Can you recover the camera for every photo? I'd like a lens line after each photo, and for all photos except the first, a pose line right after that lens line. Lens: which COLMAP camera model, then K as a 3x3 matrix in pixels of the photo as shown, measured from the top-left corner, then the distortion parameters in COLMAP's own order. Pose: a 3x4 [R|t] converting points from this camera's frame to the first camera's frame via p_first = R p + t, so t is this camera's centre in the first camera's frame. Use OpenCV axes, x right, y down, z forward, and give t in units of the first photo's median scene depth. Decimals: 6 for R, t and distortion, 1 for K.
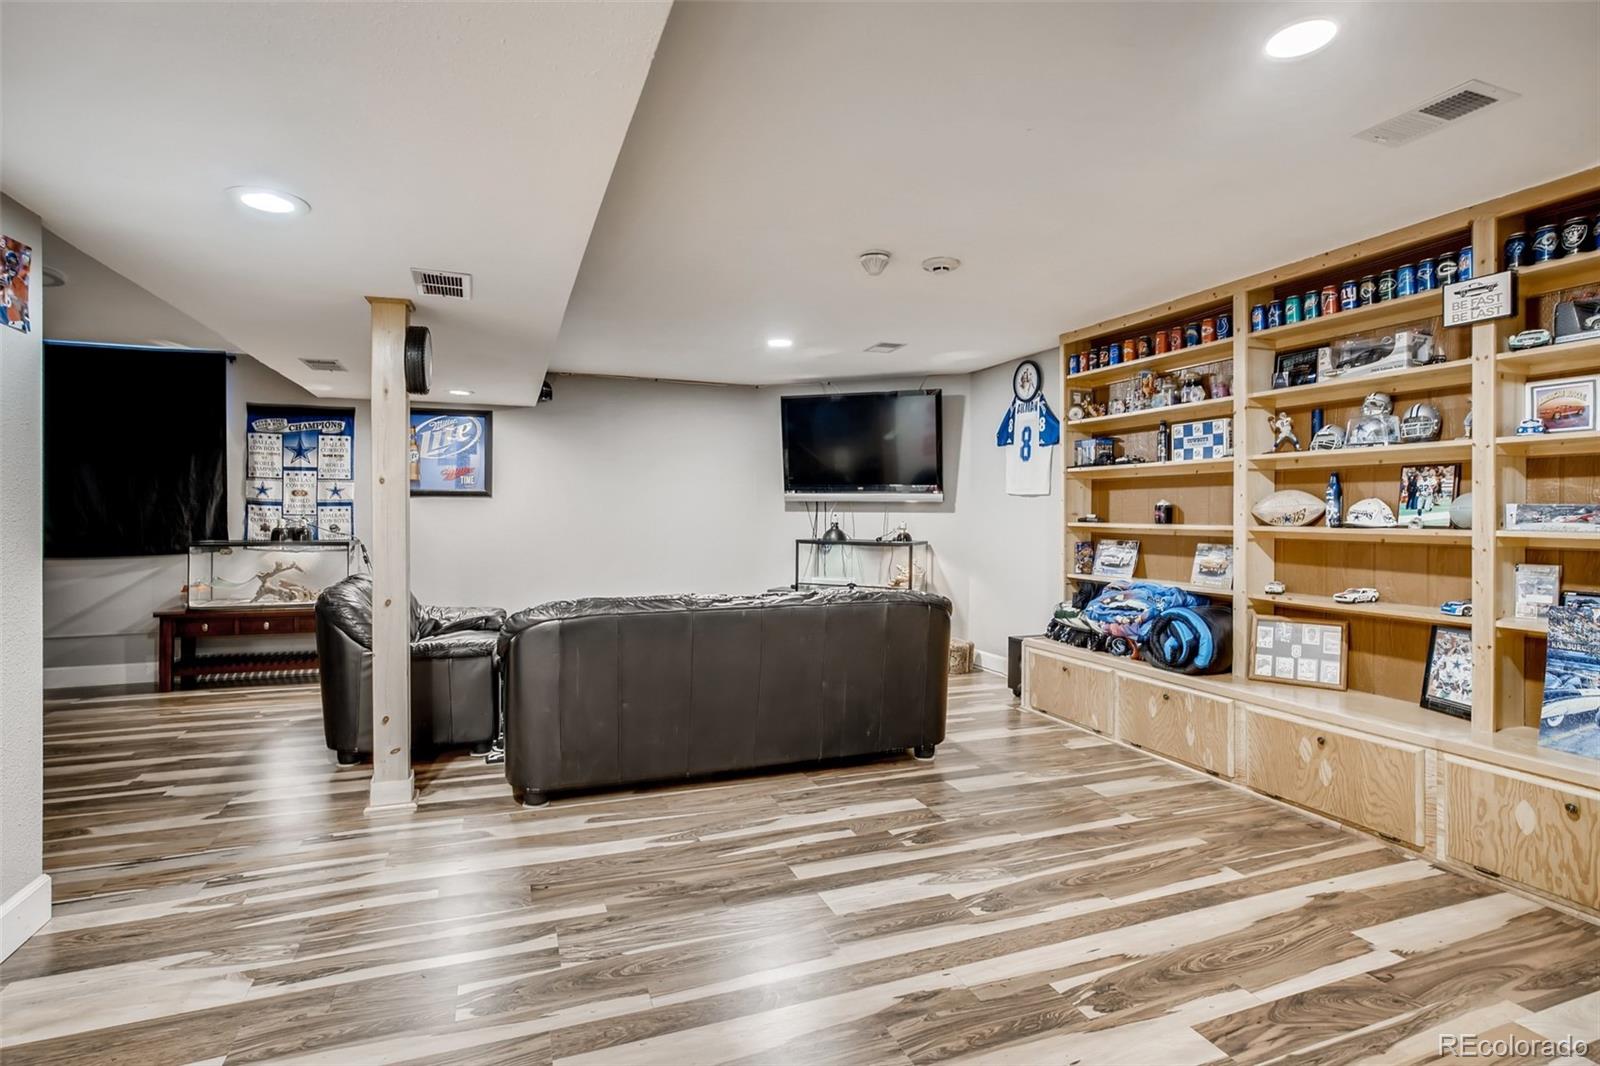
lens RADIAL K [[782.8, 0, 798.3], [0, 782.8, 519.1], [0, 0, 1]] dist [-0.038071, 0.018935]
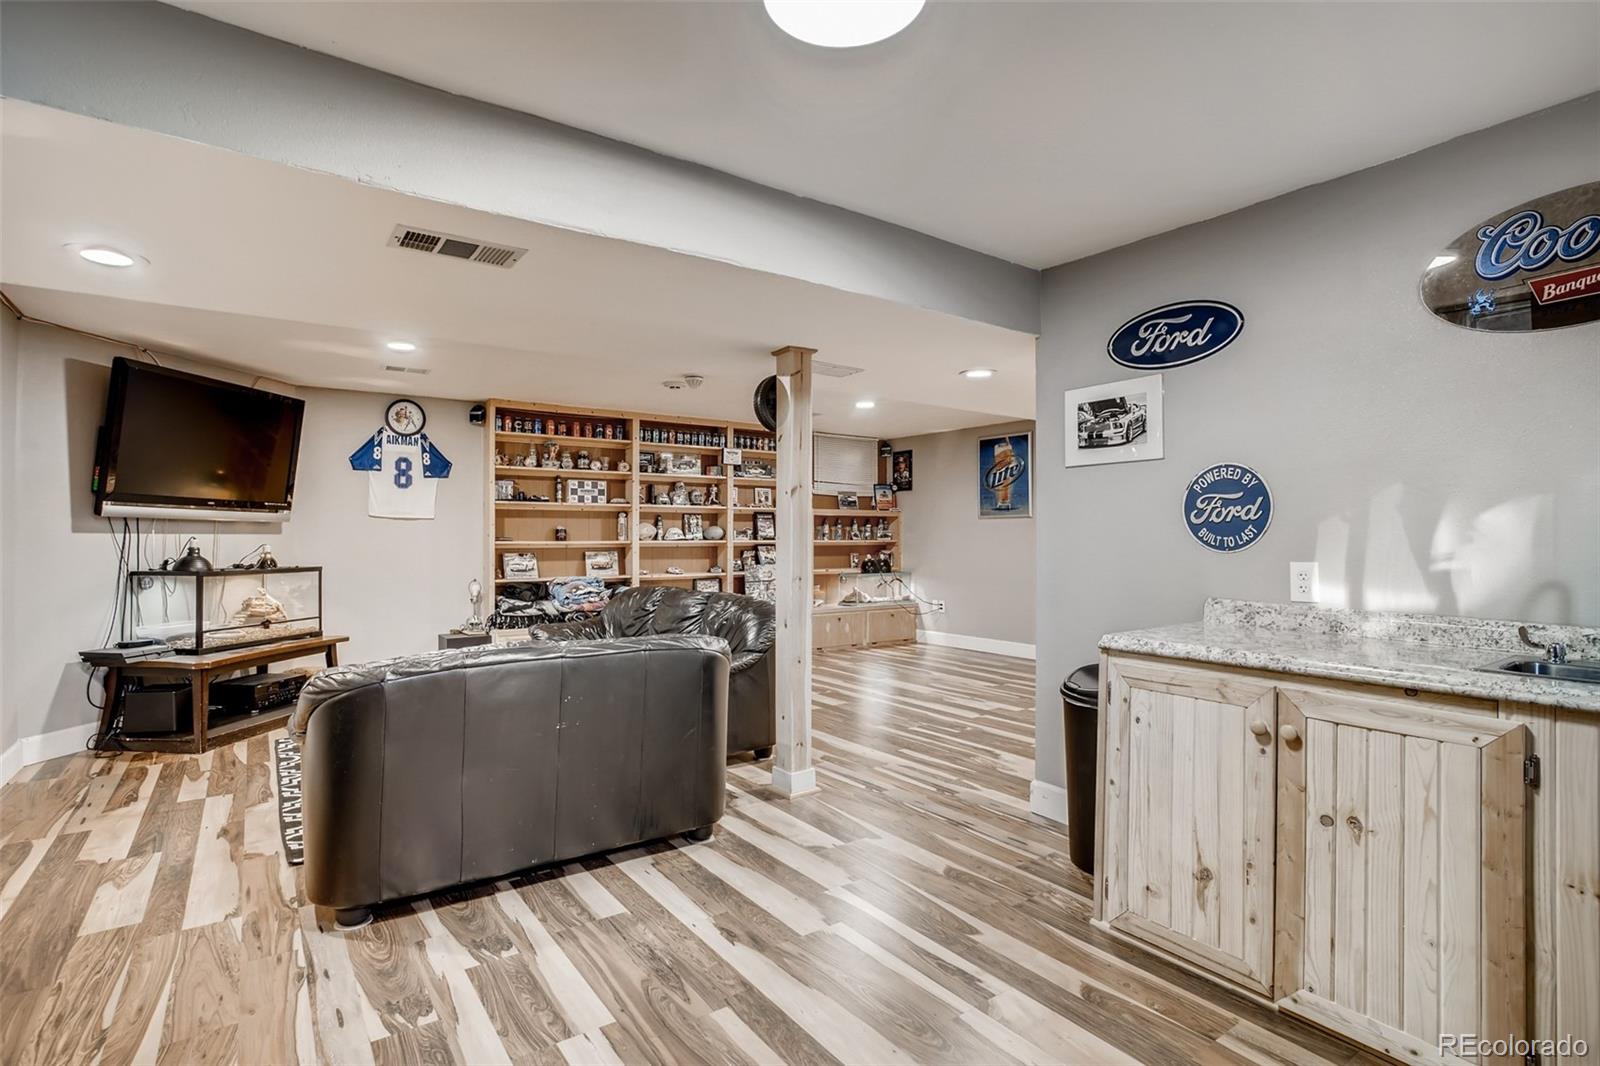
lens RADIAL K [[782.8, 0, 795.2], [0, 782.8, 532.8], [0, 0, 1]] dist [-0.038071, 0.018935]
pose [[-0.246186, 0.000327, 0.969222, -1.343988], [0.008229, 0.999965, 0.001753, -0.010627], [-0.969188, 0.008408, -0.246180, 1.049140]]
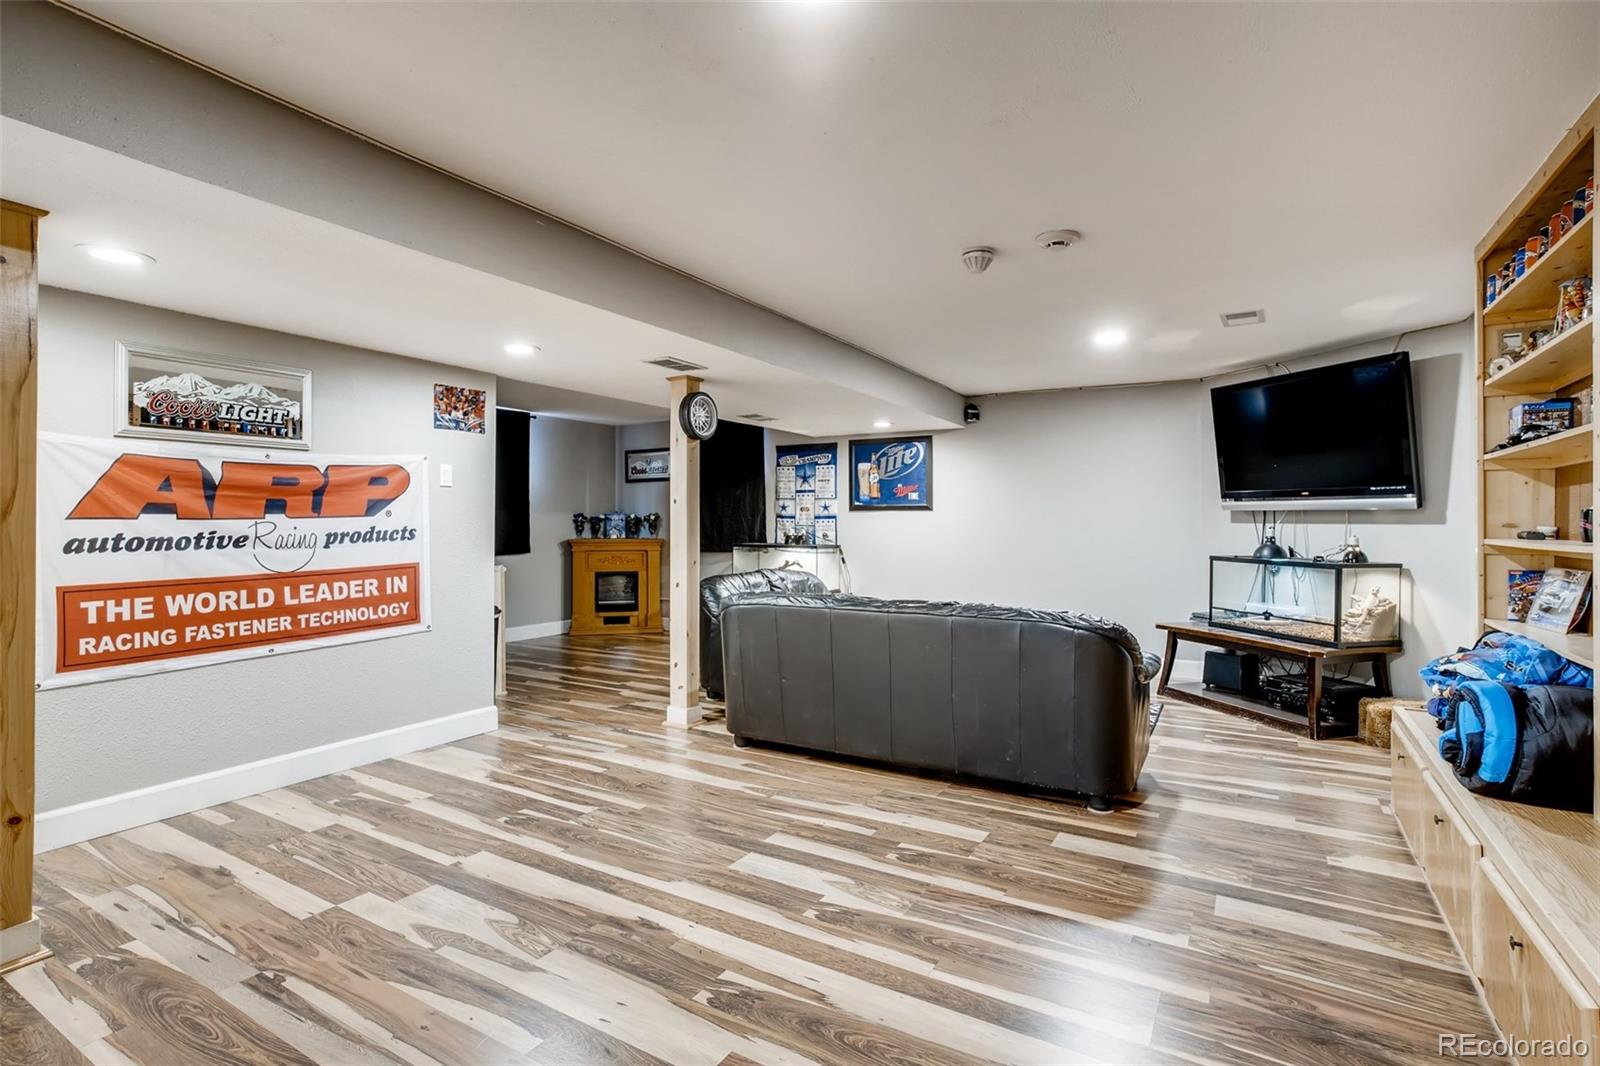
lens RADIAL K [[782.8, 0, 808.2], [0, 782.8, 528.2], [0, 0, 1]] dist [-0.038071, 0.018935]
pose [[0.626322, 0.004208, -0.779553, 0.620948], [-0.008316, 0.999965, -0.001284, 0.001509], [0.779520, 0.007287, 0.626335, 0.217251]]
